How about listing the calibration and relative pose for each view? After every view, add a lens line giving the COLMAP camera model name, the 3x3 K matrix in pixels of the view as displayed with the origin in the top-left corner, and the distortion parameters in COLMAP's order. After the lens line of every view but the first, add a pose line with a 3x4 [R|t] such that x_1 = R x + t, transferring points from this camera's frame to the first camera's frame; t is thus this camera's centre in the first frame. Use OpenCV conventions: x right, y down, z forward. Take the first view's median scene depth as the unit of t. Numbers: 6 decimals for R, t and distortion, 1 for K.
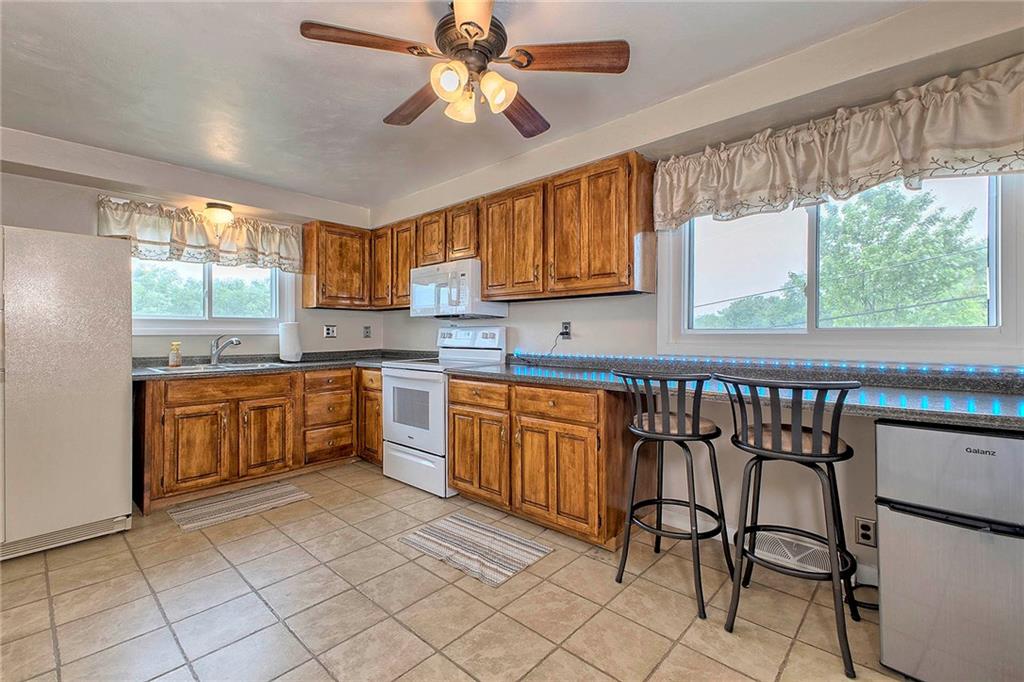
lens RADIAL K [[439.8, 0, 515.9], [0, 439.8, 324.5], [0, 0, 1]] dist [0.002259, 0.000265]
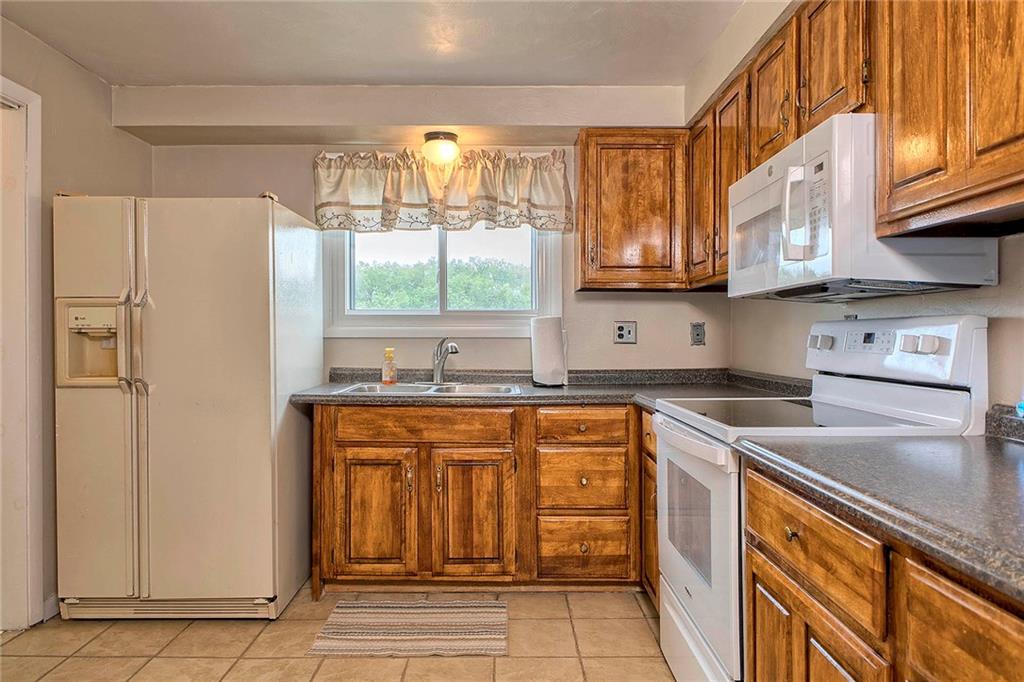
lens RADIAL K [[636.1, 0, 511.7], [0, 636.1, 330.1], [0, 0, 1]] dist [0.005936, 0.001127]
pose [[0.671894, -0.003395, -0.740639, 0.084267], [0.010723, 0.999929, 0.005144, 0.009062], [0.740570, -0.011398, 0.671883, 0.460080]]
